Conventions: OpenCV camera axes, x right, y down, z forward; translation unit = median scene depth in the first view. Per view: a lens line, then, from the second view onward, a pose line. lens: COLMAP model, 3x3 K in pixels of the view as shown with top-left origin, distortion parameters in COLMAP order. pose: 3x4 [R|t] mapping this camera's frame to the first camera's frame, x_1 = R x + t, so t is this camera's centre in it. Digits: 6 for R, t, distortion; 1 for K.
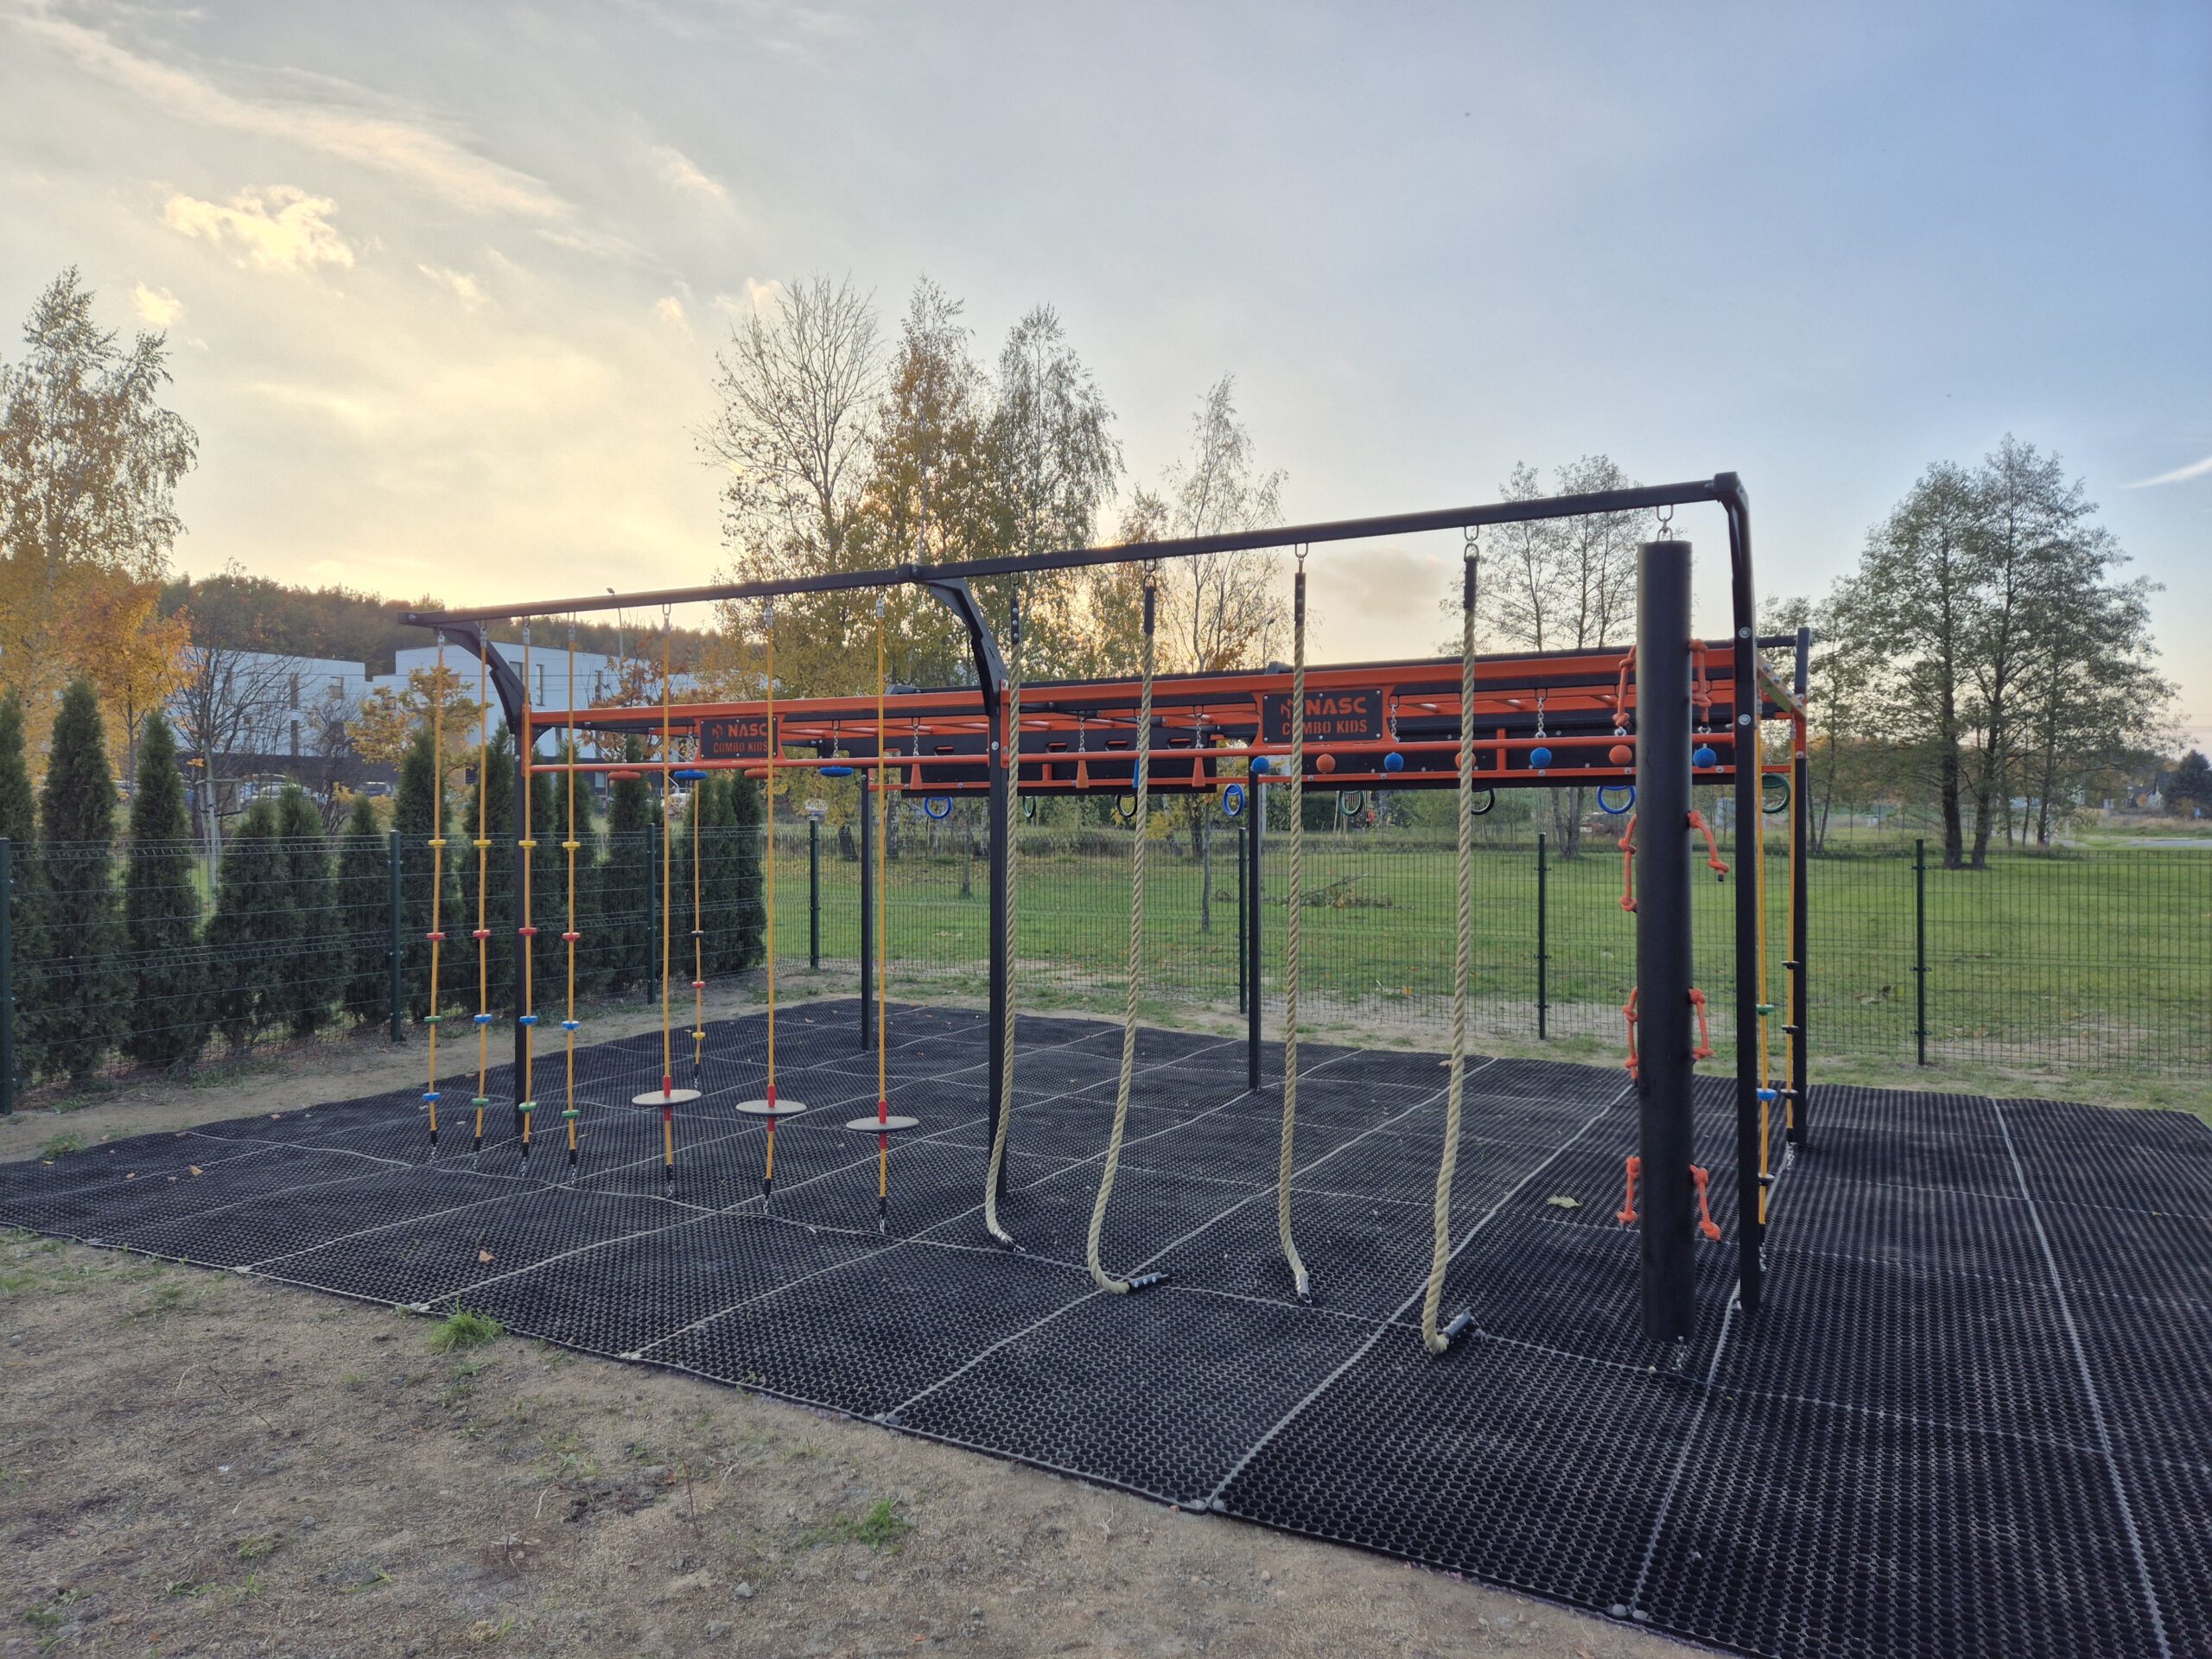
lens RADIAL K [[1459.8, 0, 1109.1], [0, 1459.8, 823.1], [0, 0, 1]] dist [0.076334, -0.060568]
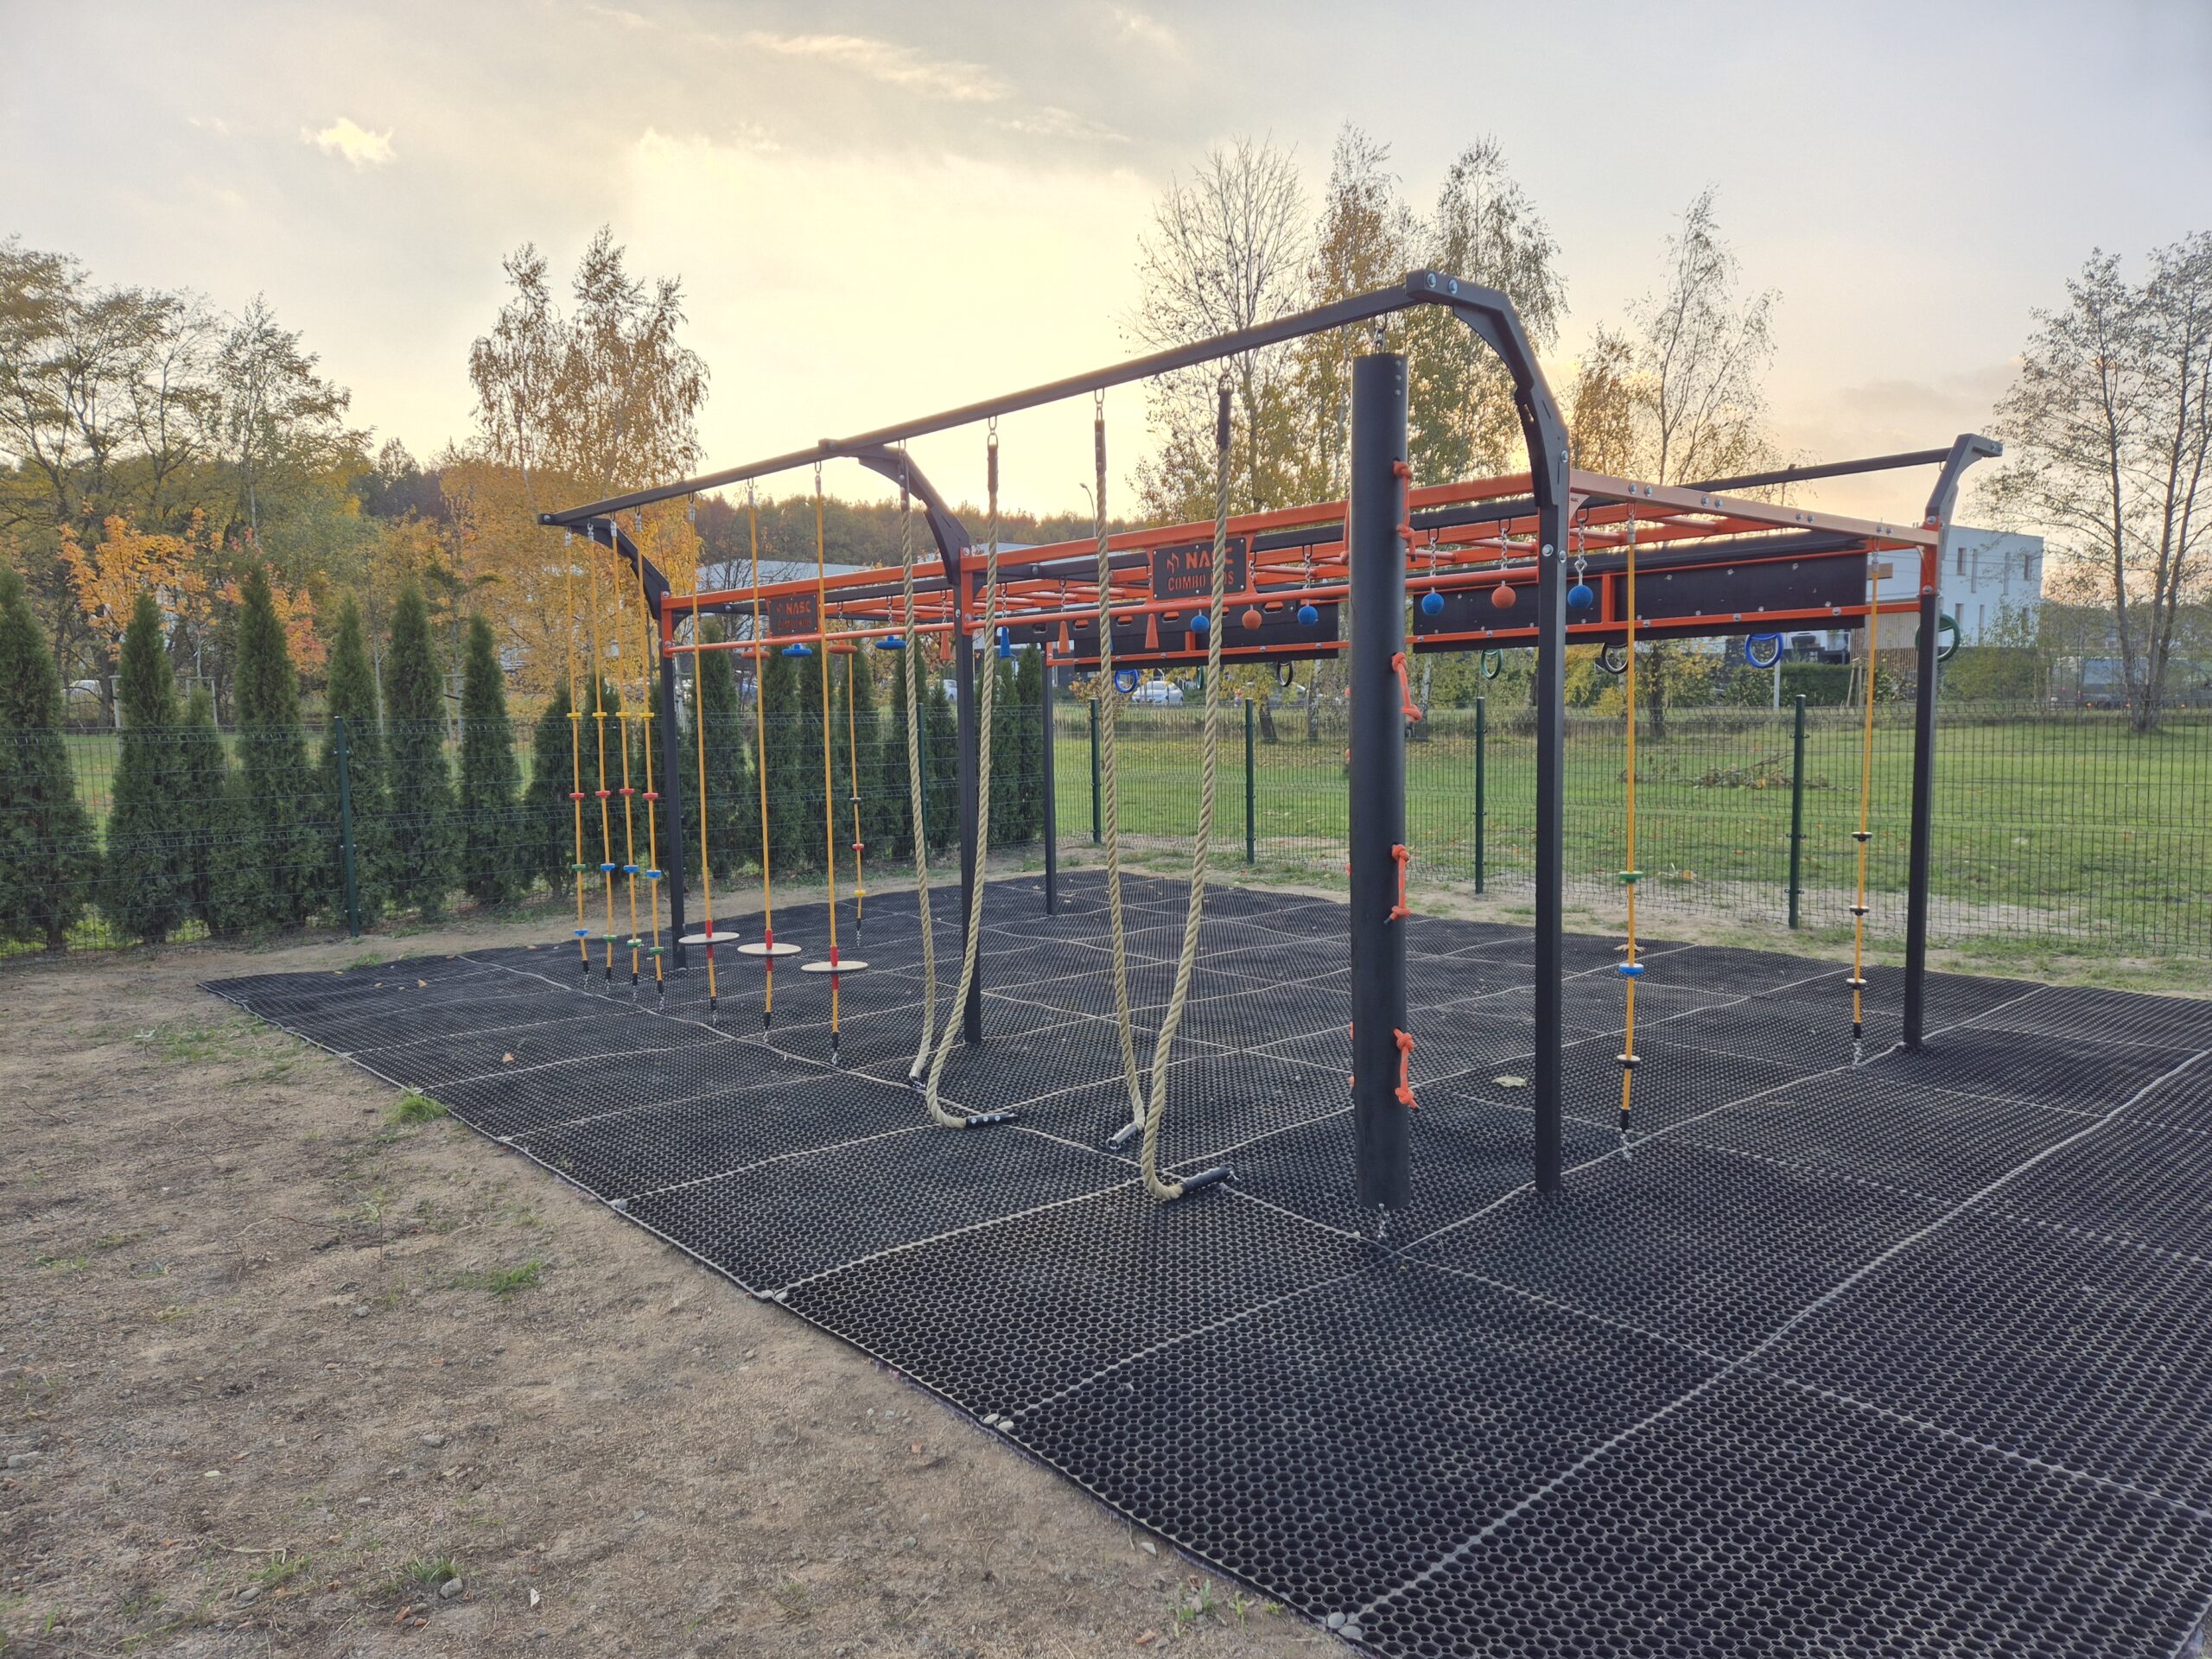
lens RADIAL K [[1470.9, 0, 1096.4], [0, 1470.9, 833.1], [0, 0, 1]] dist [0.078078, -0.063632]
pose [[0.944417, 0.014021, -0.328451, 0.262795], [0.014001, 0.996468, 0.082794, 0.012529], [0.328452, -0.082791, 0.940885, 0.028318]]
